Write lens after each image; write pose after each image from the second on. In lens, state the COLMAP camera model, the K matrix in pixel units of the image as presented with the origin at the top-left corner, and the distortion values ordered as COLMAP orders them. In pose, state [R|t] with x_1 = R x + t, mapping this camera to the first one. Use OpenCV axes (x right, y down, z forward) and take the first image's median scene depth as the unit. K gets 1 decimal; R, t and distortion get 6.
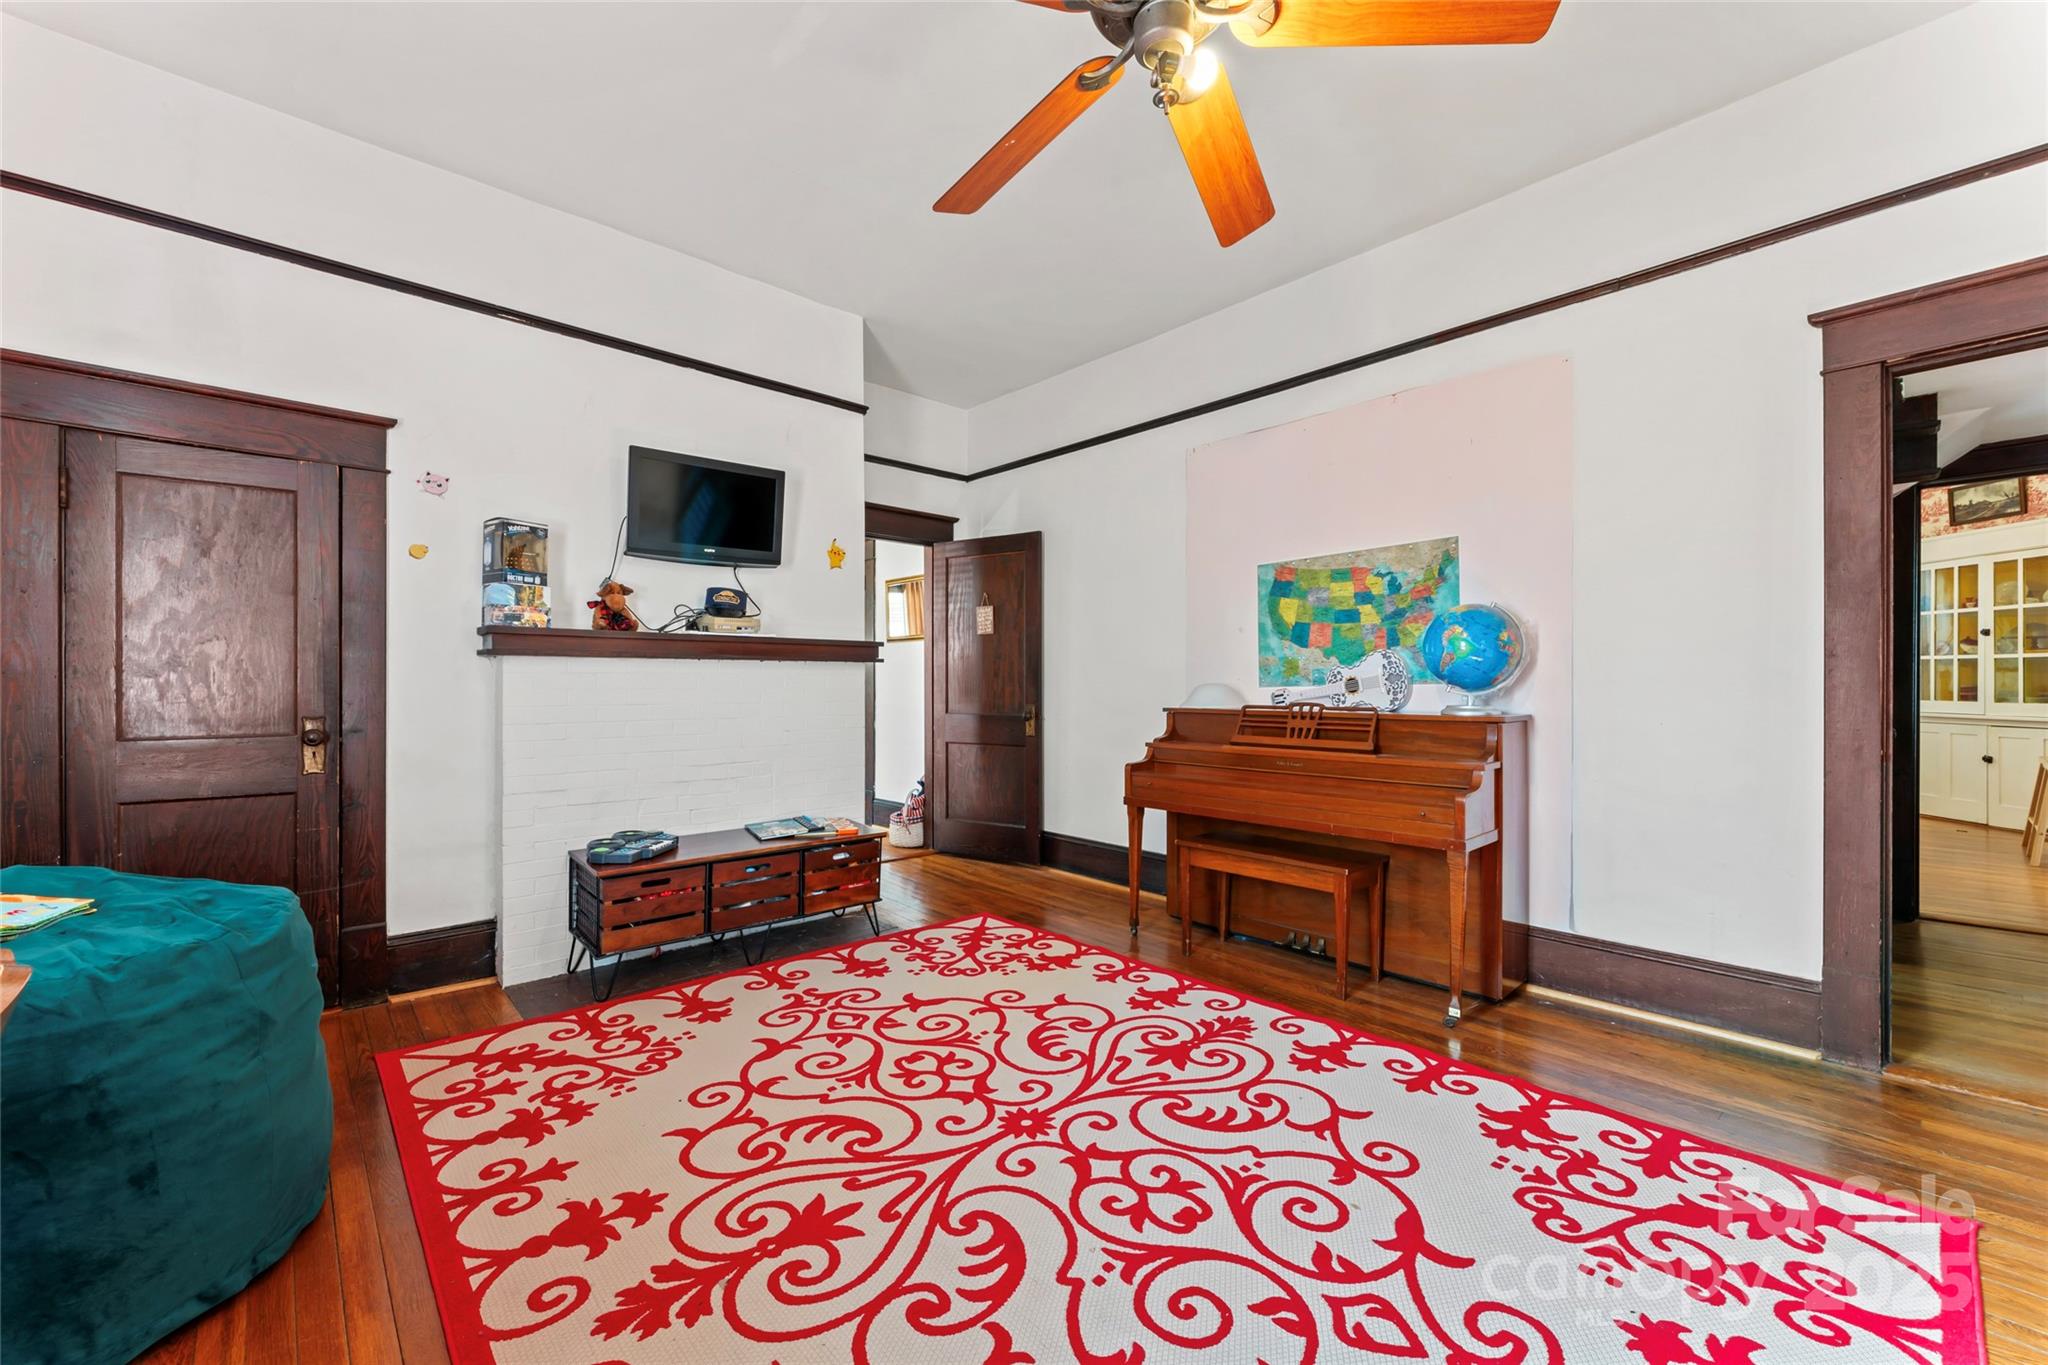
lens RADIAL K [[823.1, 0, 1012.6], [0, 823.1, 683.9], [0, 0, 1]] dist [-0.000080, 0.000274]
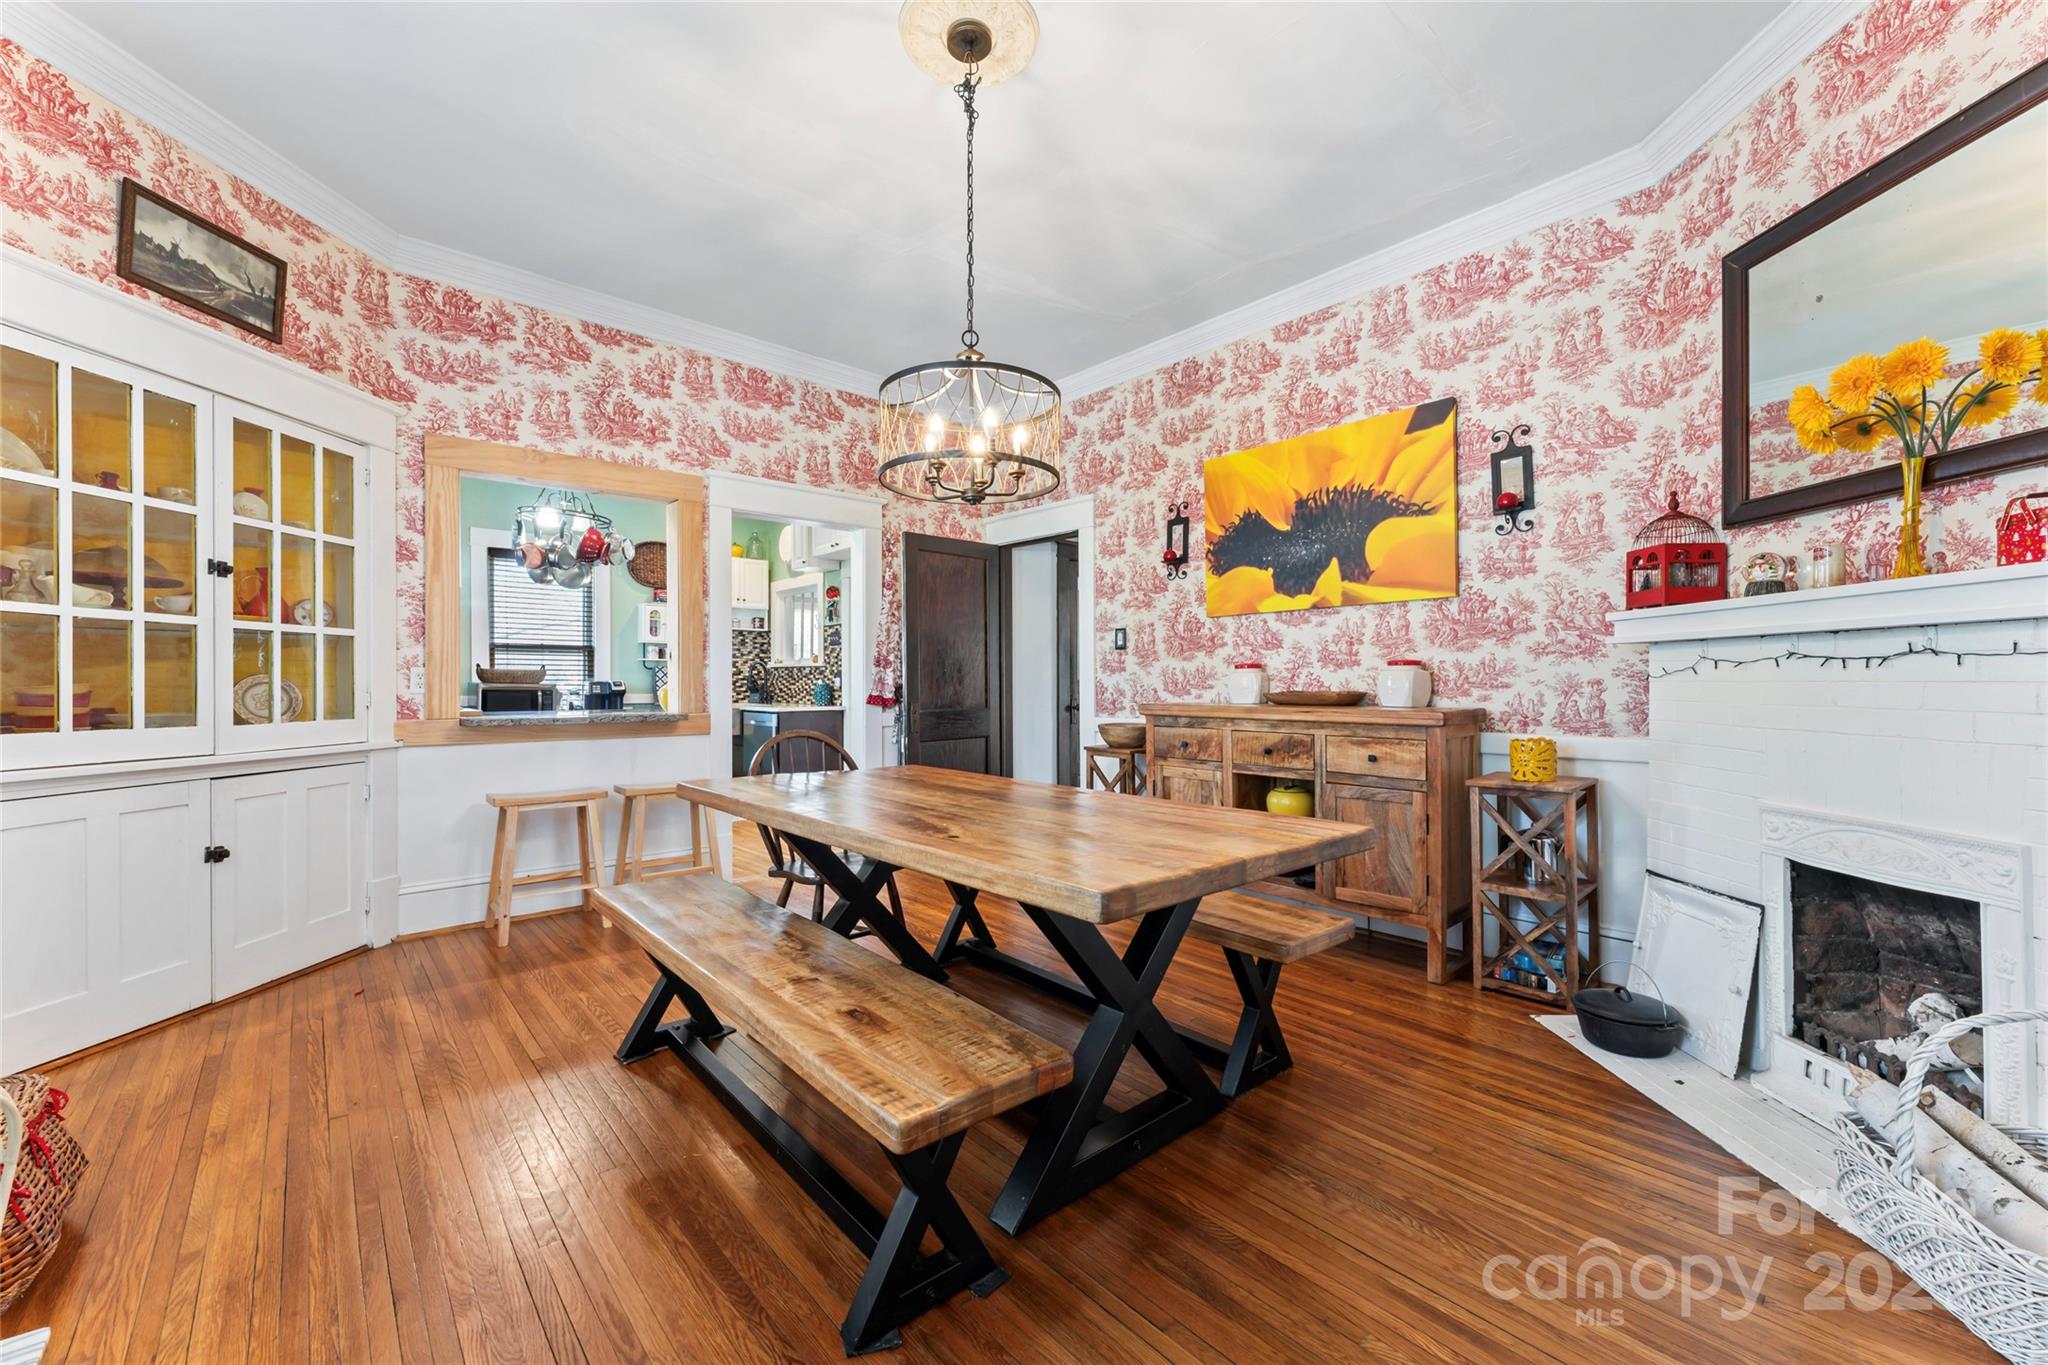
lens RADIAL K [[823.1, 0, 1021.7], [0, 823.1, 679.3], [0, 0, 1]] dist [-0.000080, 0.000274]
pose [[-0.999944, 0.003511, 0.009937, 0.742808], [0.003512, 0.999994, 0.000084, -0.001542], [-0.009937, 0.000119, -0.999951, 1.435395]]
